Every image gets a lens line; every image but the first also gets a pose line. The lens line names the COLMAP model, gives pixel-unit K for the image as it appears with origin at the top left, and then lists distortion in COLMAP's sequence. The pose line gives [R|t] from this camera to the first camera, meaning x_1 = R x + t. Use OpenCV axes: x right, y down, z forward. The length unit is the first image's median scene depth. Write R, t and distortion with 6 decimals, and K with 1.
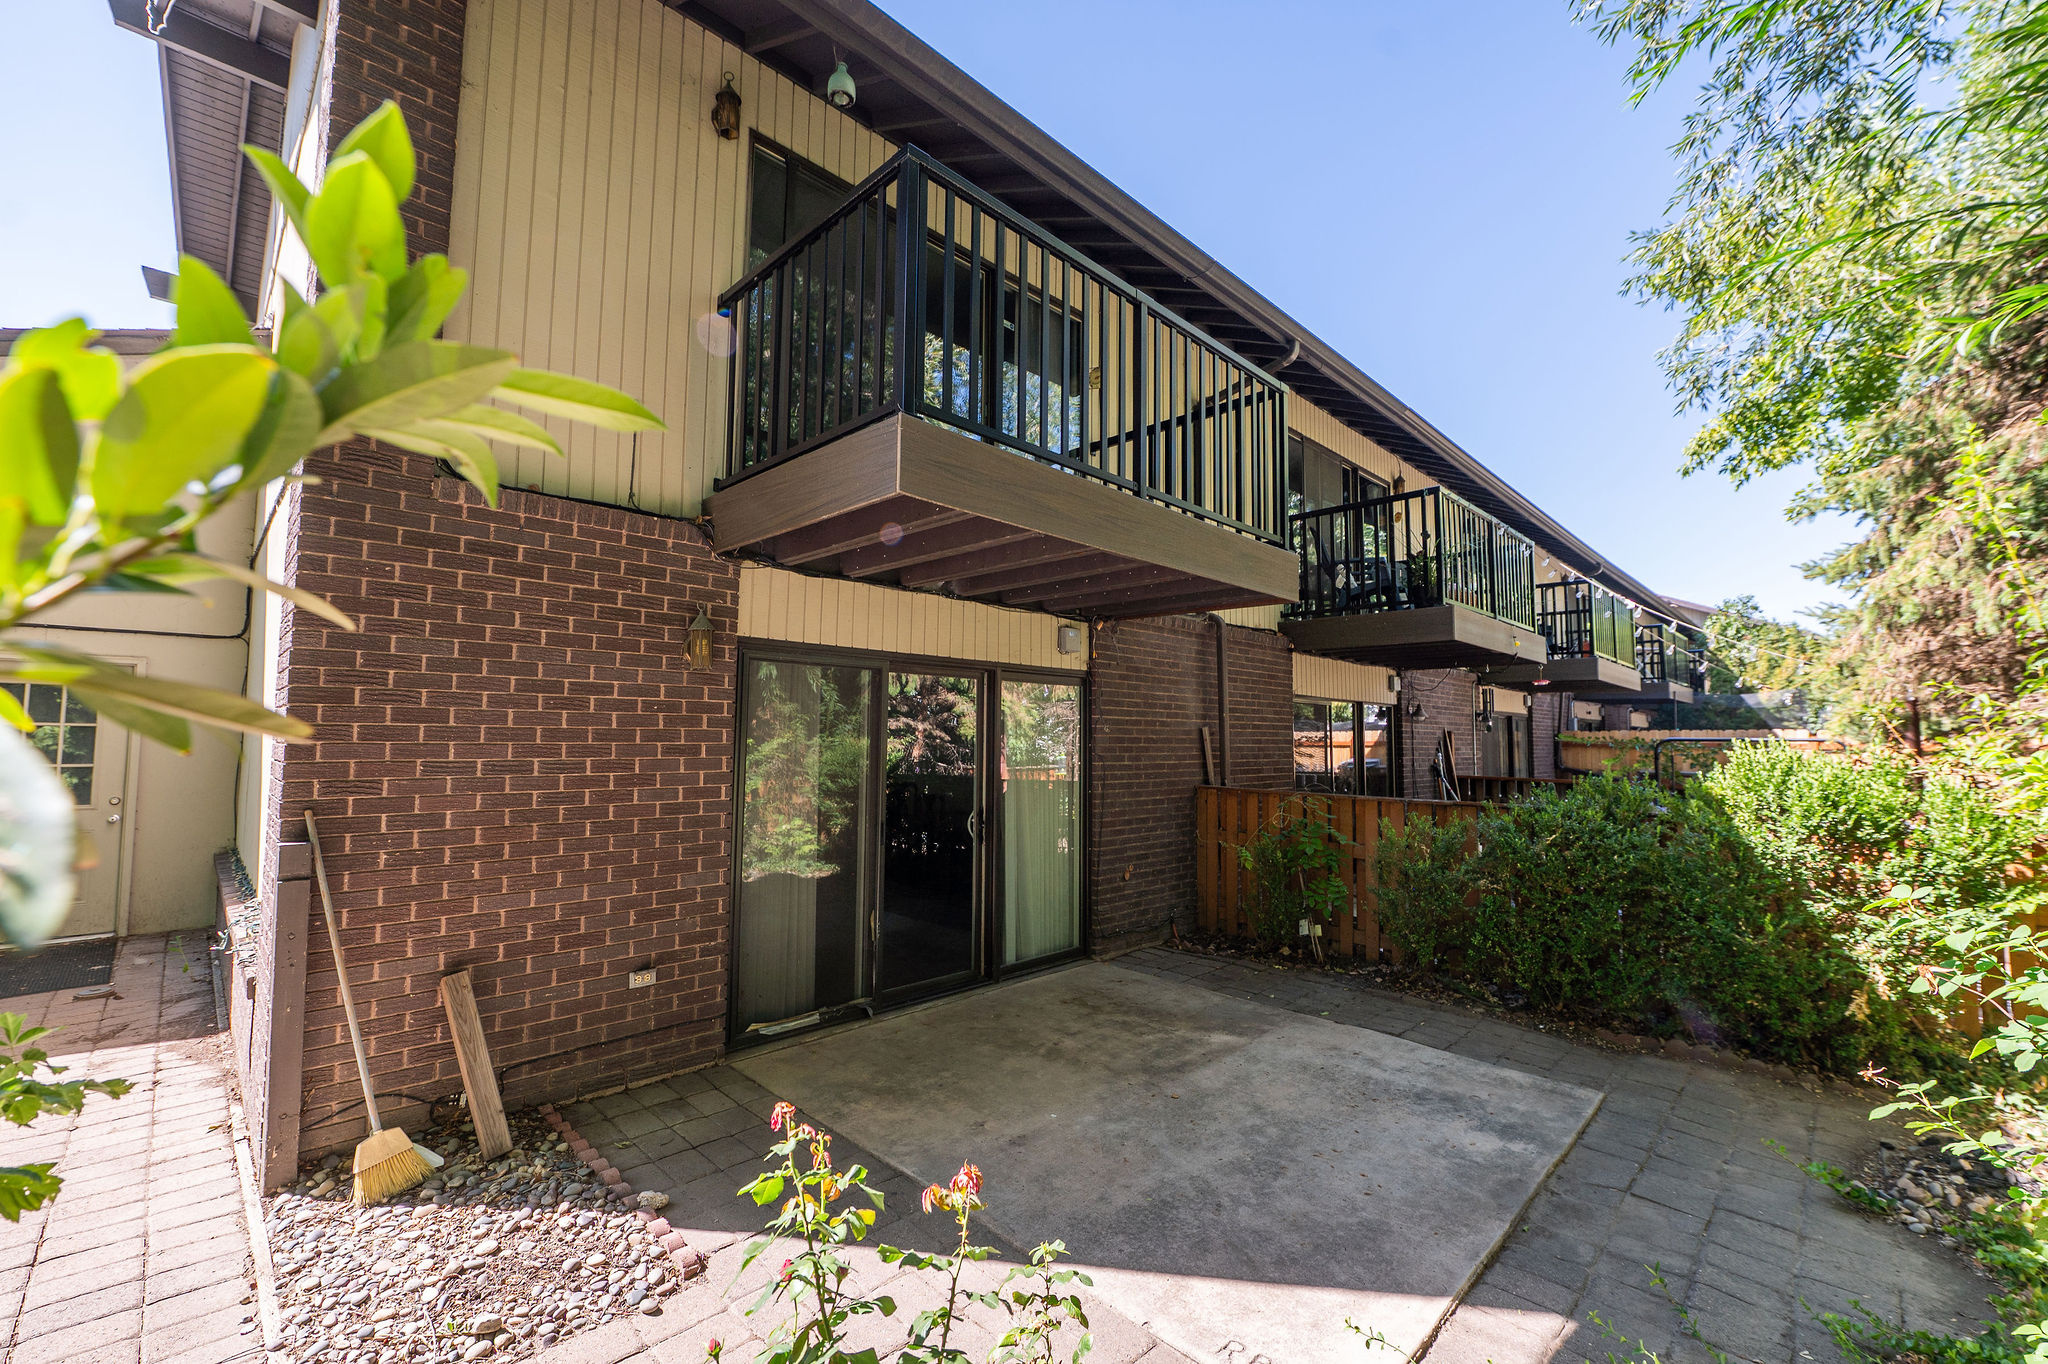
lens RADIAL K [[833.8, 0, 1024.0], [0, 833.8, 682.0], [0, 0, 1]] dist [-0.000085, -0.005374]
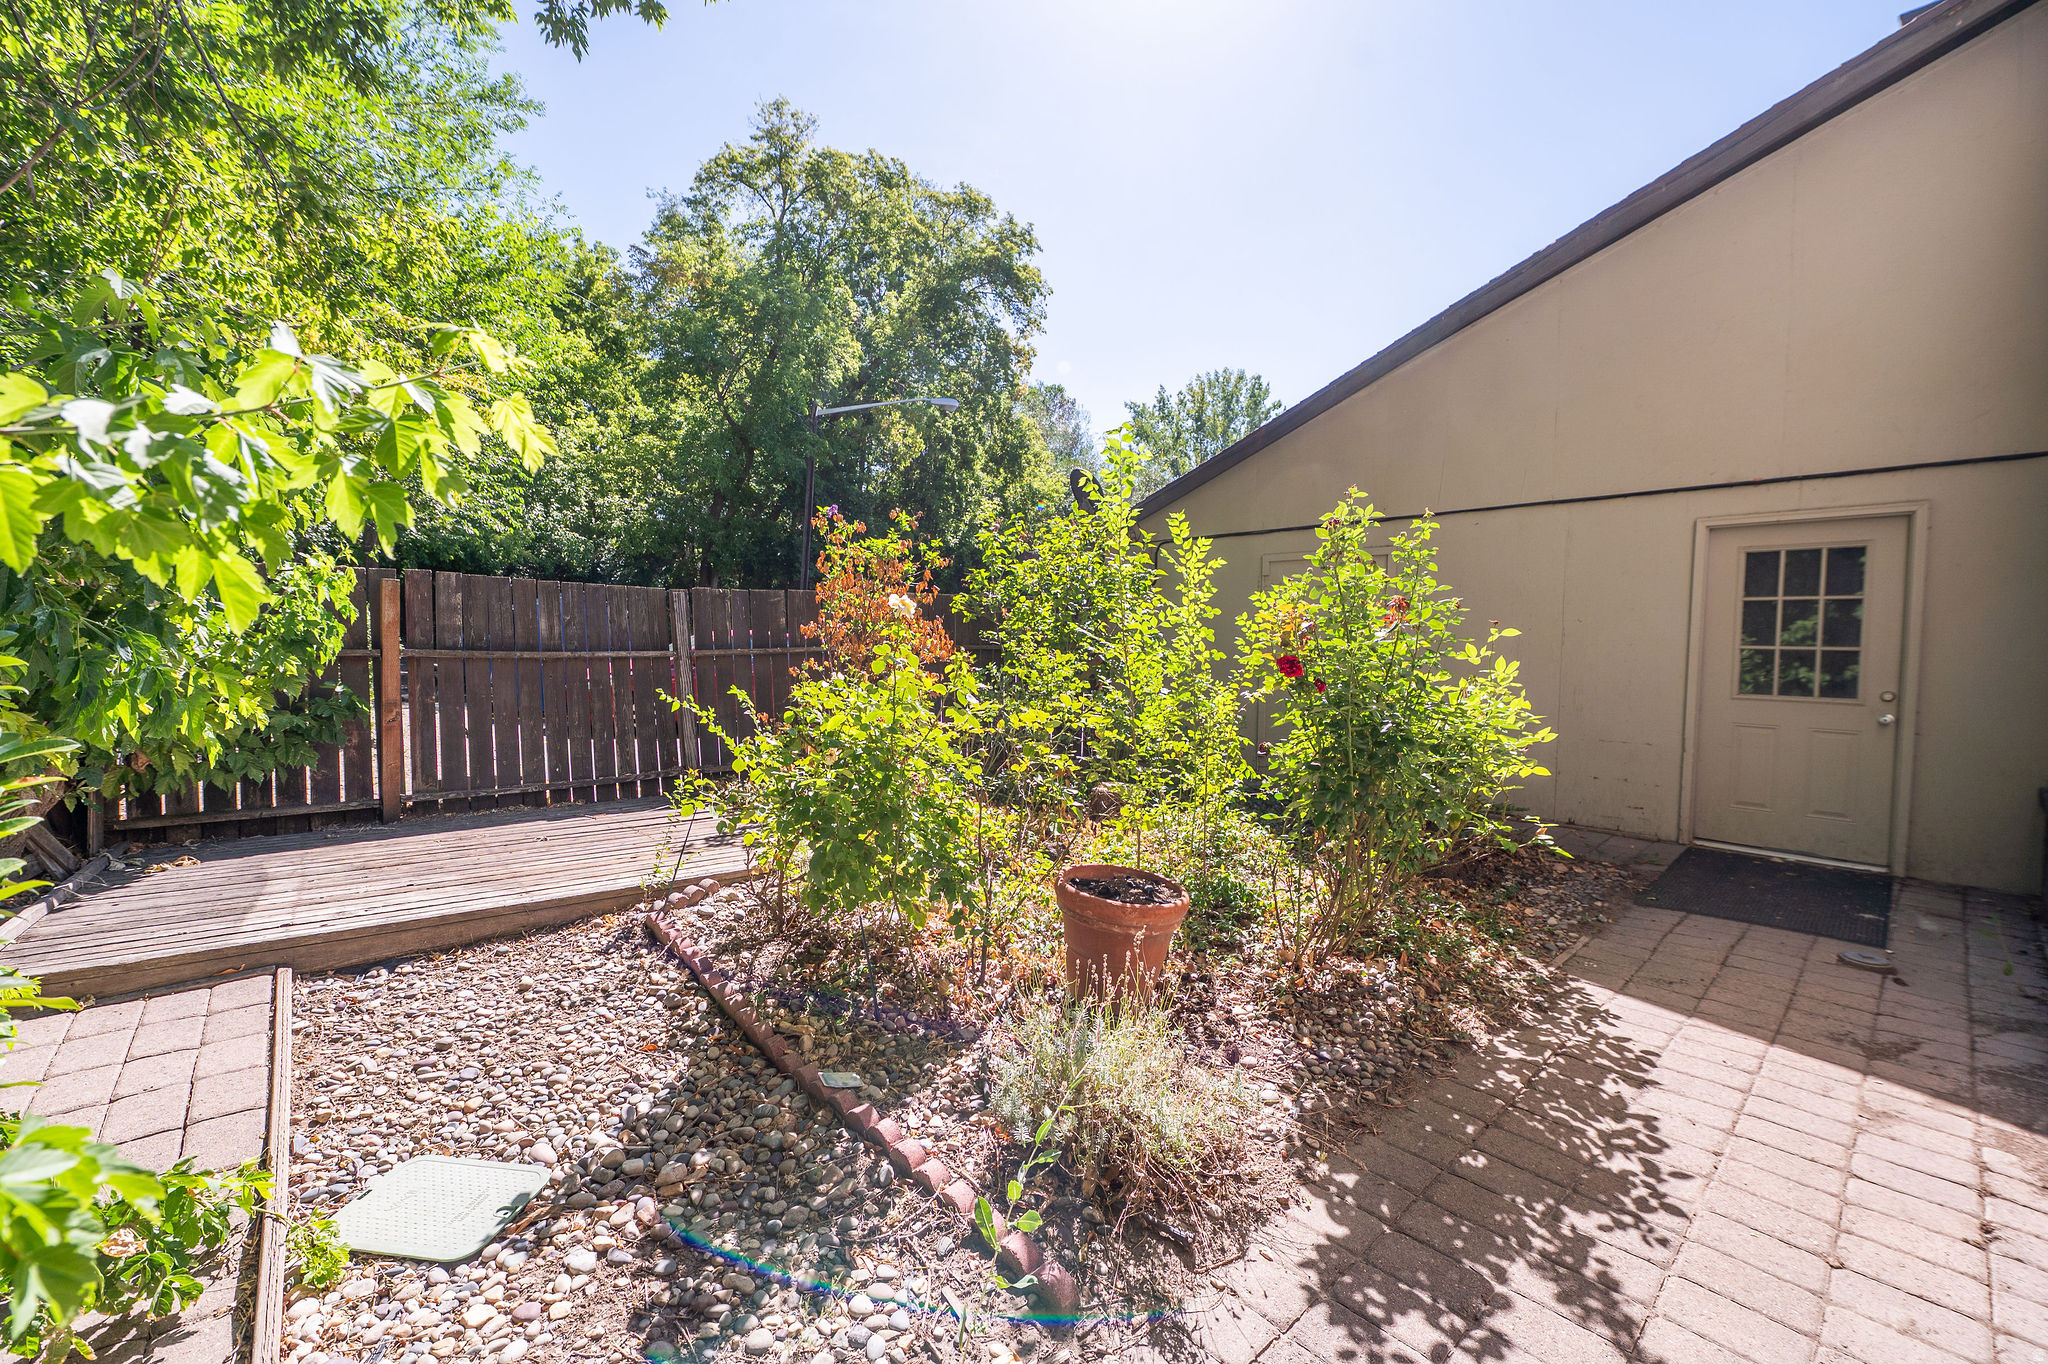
lens RADIAL K [[833.8, 0, 1024.0], [0, 833.8, 682.0], [0, 0, 1]] dist [-0.000085, -0.005374]
pose [[-0.058781, 0.043085, -0.997341, -0.339367], [0.056071, 0.997633, 0.039793, 0.064293], [0.996695, -0.053583, -0.061057, 0.295452]]
